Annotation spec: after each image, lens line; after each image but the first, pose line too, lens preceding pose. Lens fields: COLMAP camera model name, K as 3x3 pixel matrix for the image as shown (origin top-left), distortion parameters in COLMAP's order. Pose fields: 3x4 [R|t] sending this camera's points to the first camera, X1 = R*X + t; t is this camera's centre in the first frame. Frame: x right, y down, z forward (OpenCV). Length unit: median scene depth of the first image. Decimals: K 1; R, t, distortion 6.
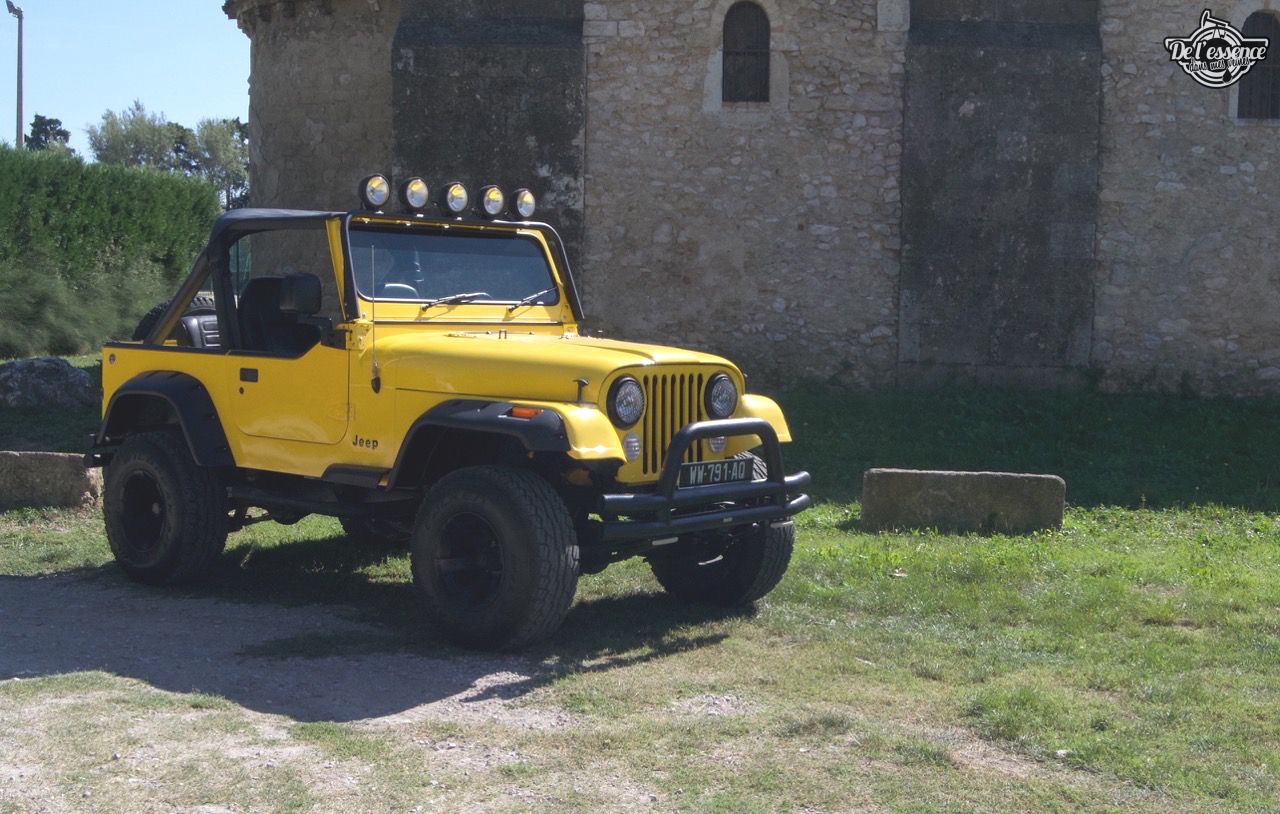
lens RADIAL K [[1749.3, 0, 648.4], [0, 1749.3, 415.0], [0, 0, 1]] dist [-0.055206, 0.000000]
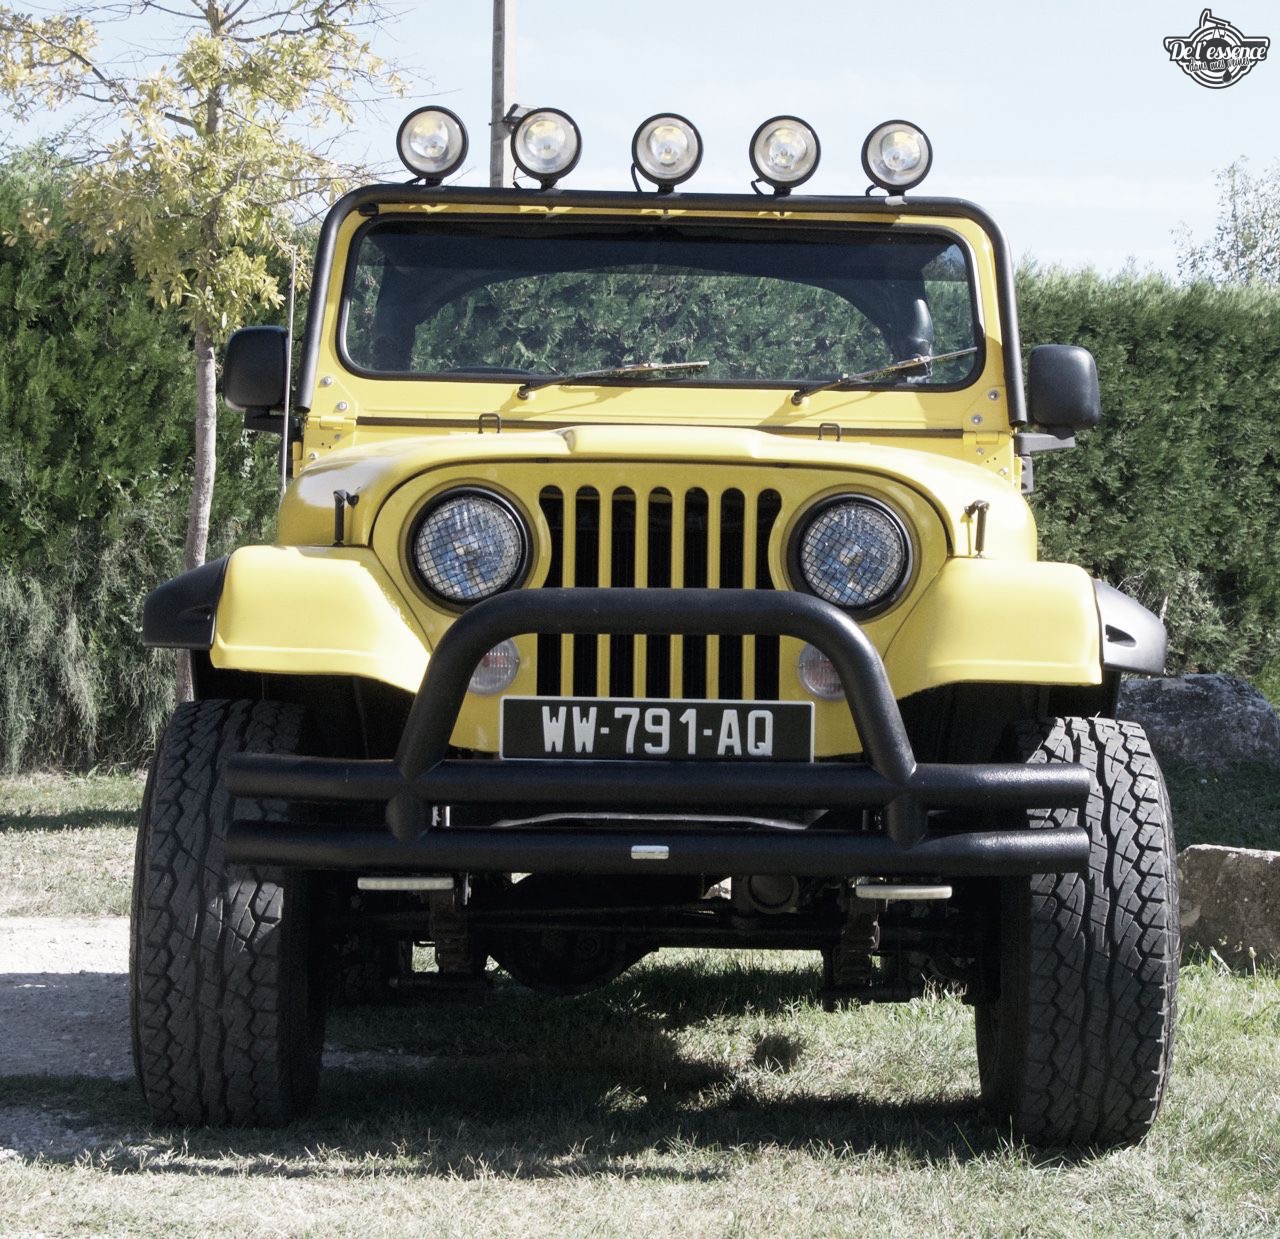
lens RADIAL K [[3364.0, 0, 659.7], [0, 3364.0, 644.2], [0, 0, 1]] dist [-0.058202, 0.000000]
pose [[0.652057, -0.012437, -0.758068, 0.275421], [-0.056421, 0.996297, -0.064875, 0.028494], [0.756068, 0.085073, 0.648941, 0.243363]]
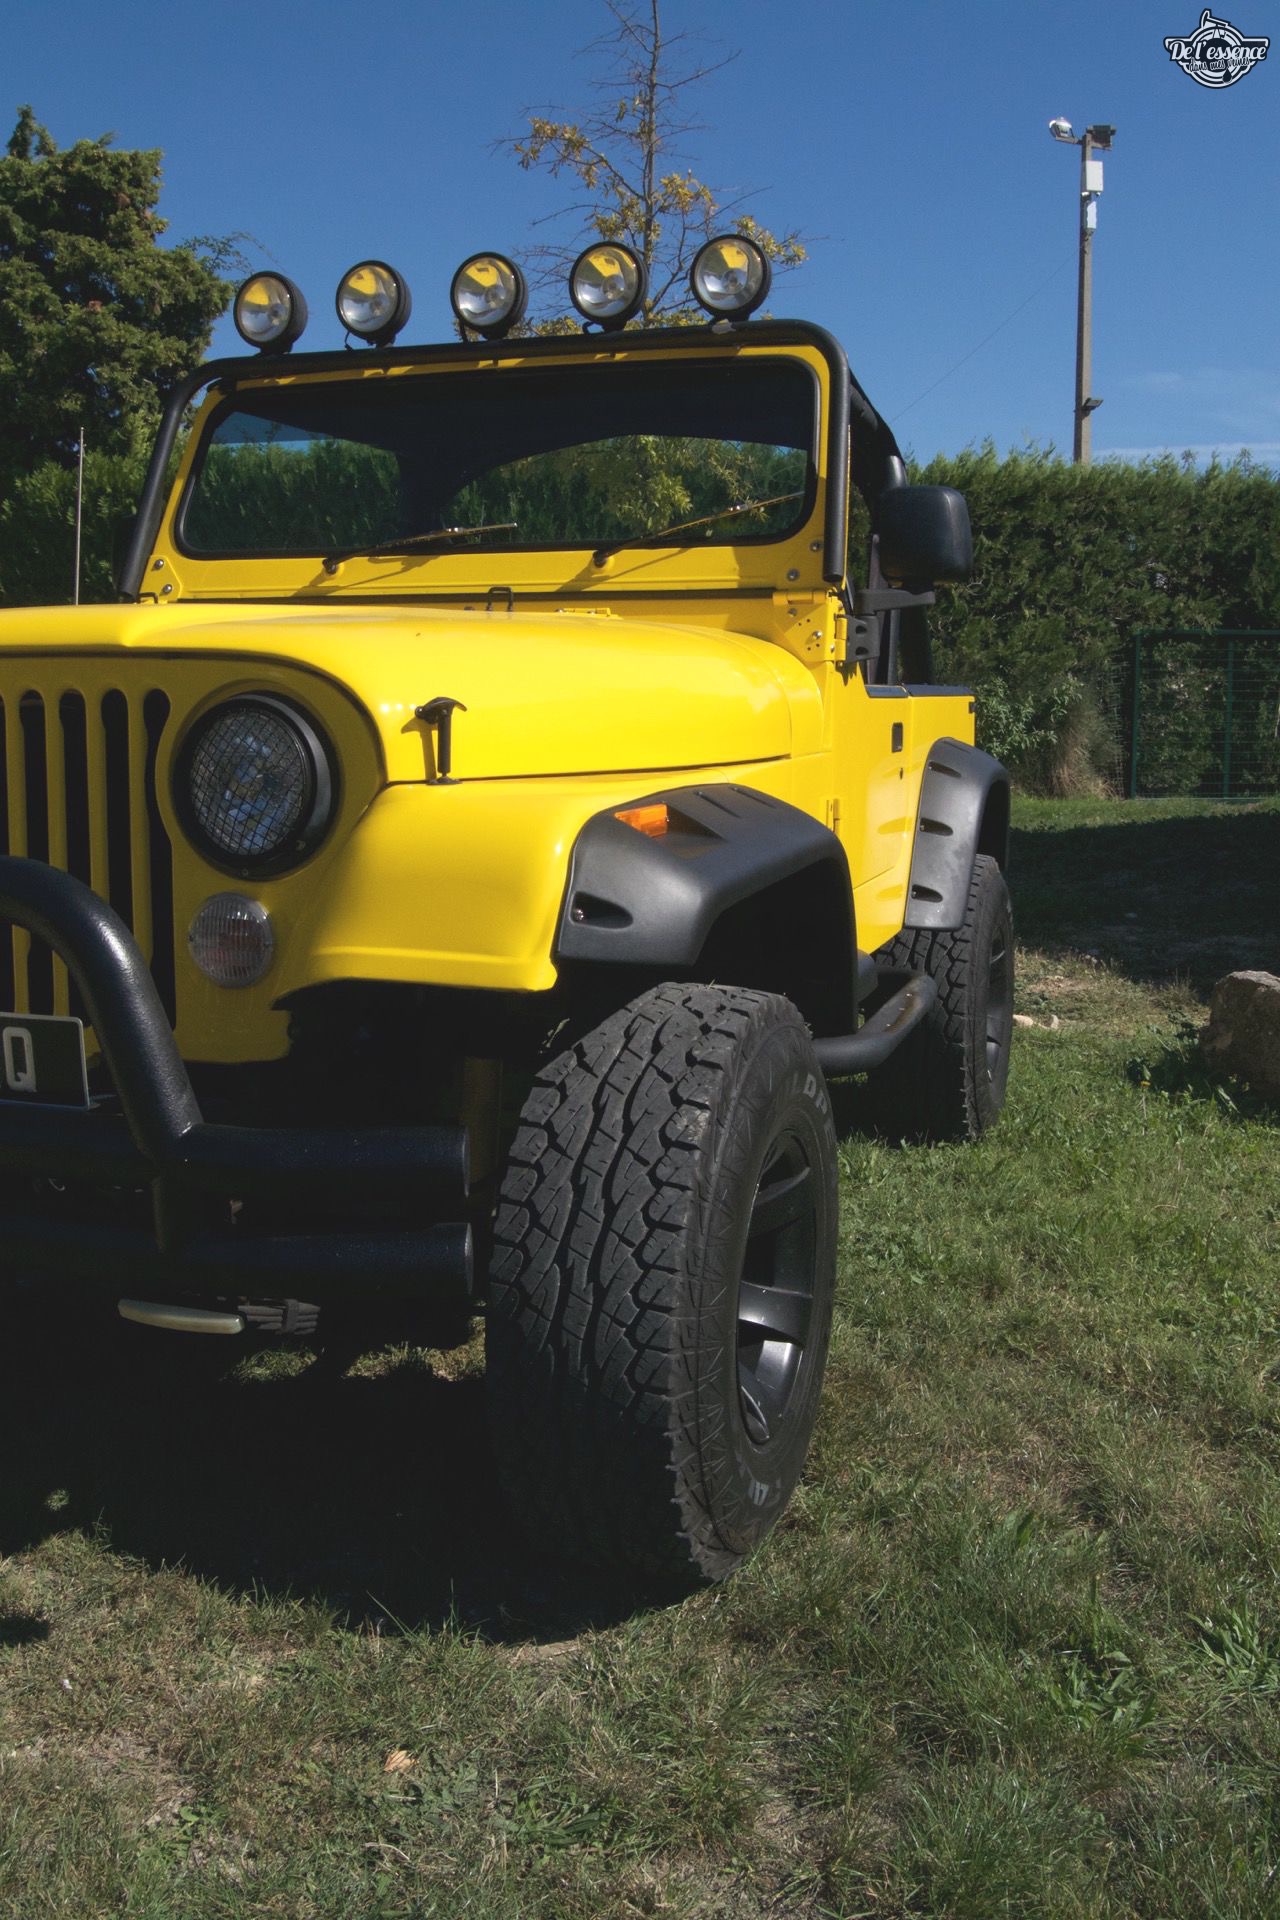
lens RADIAL K [[1702.3, 0, 635.1], [0, 1702.3, 958.3], [0, 0, 1]] dist [-0.084268, 0.031383]
pose [[0.362597, 0.116710, -0.924609, 0.147217], [-0.060843, 0.992975, 0.101480, -0.006445], [0.929958, 0.019460, 0.367150, 0.468345]]
